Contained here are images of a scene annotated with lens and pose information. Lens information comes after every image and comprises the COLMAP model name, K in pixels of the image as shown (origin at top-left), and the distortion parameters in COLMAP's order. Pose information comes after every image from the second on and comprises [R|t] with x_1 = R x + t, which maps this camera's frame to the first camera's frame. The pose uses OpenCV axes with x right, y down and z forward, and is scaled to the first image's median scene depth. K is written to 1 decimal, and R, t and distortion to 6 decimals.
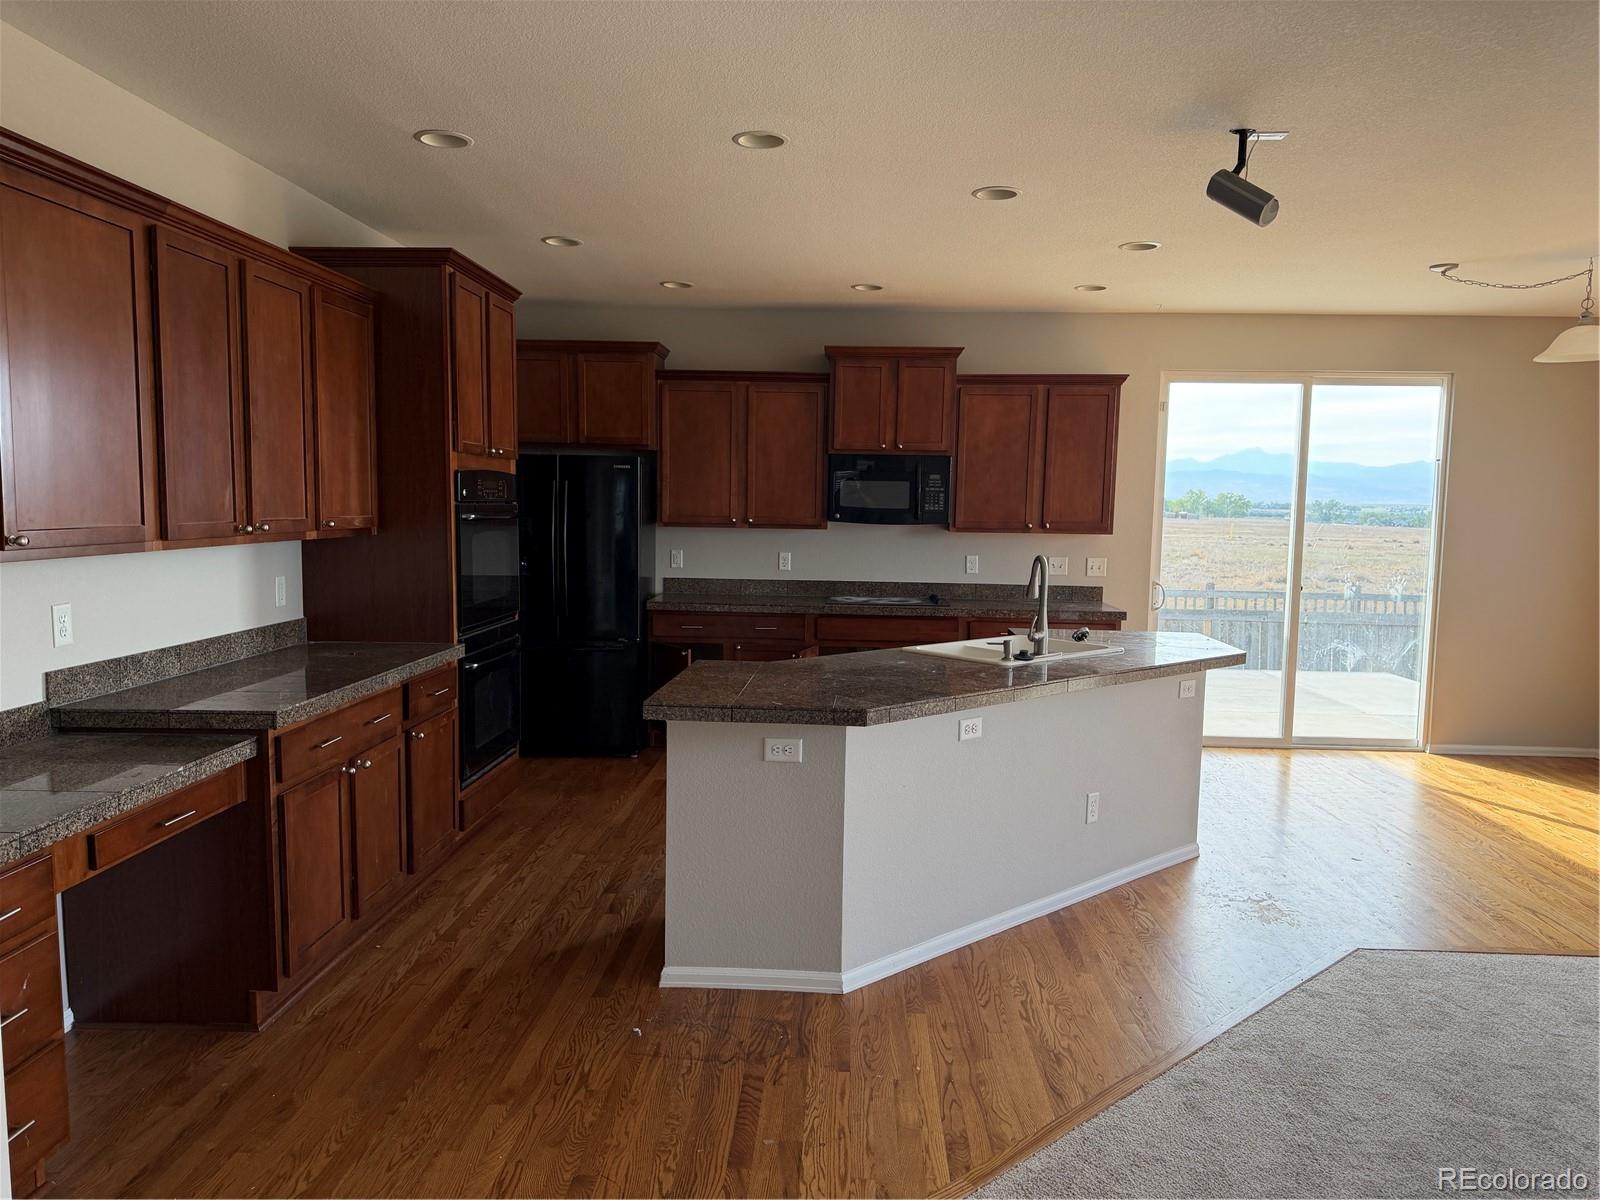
lens RADIAL K [[1125.6, 0, 807.8], [0, 1125.6, 600.1], [0, 0, 1]] dist [0.063334, -0.079533]
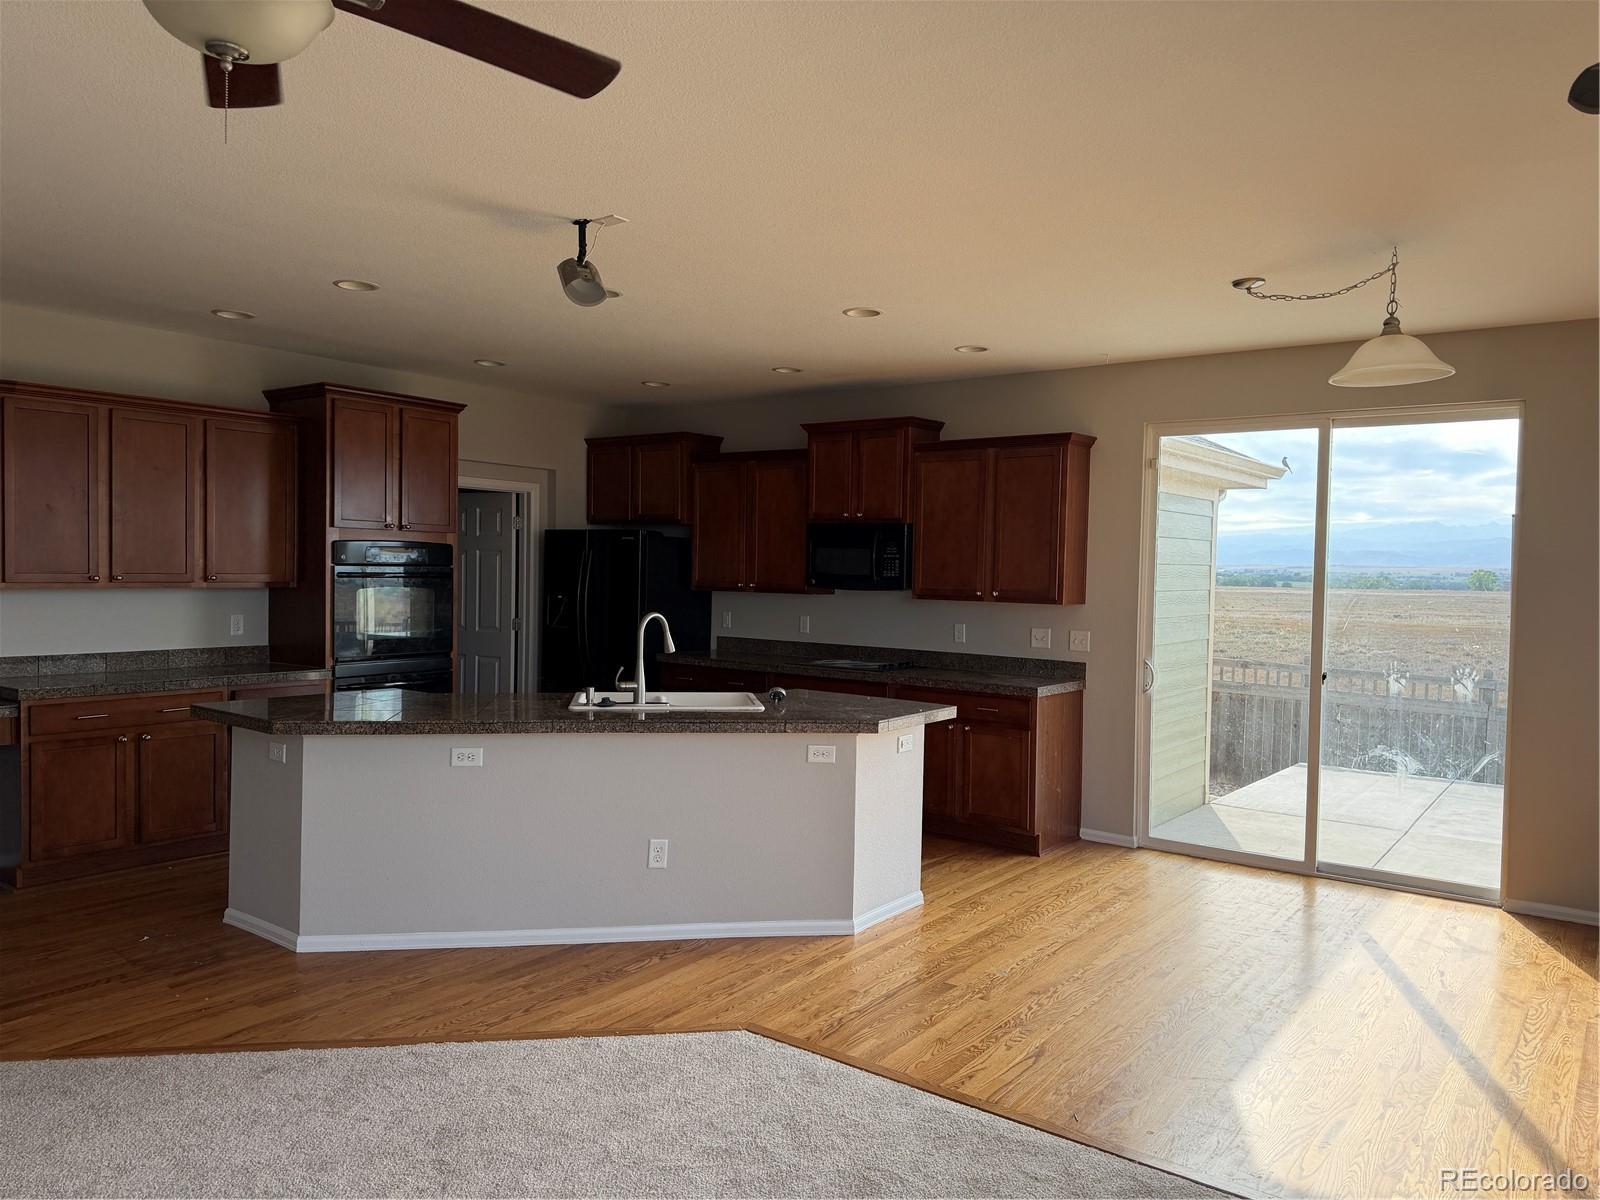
lens RADIAL K [[1125.6, 0, 807.4], [0, 1125.6, 603.7], [0, 0, 1]] dist [0.063334, -0.079533]
pose [[0.830213, 0.018496, -0.557139, 0.613367], [-0.055718, 0.997198, -0.049922, -0.001895], [0.554655, 0.072489, 0.828917, 0.127074]]
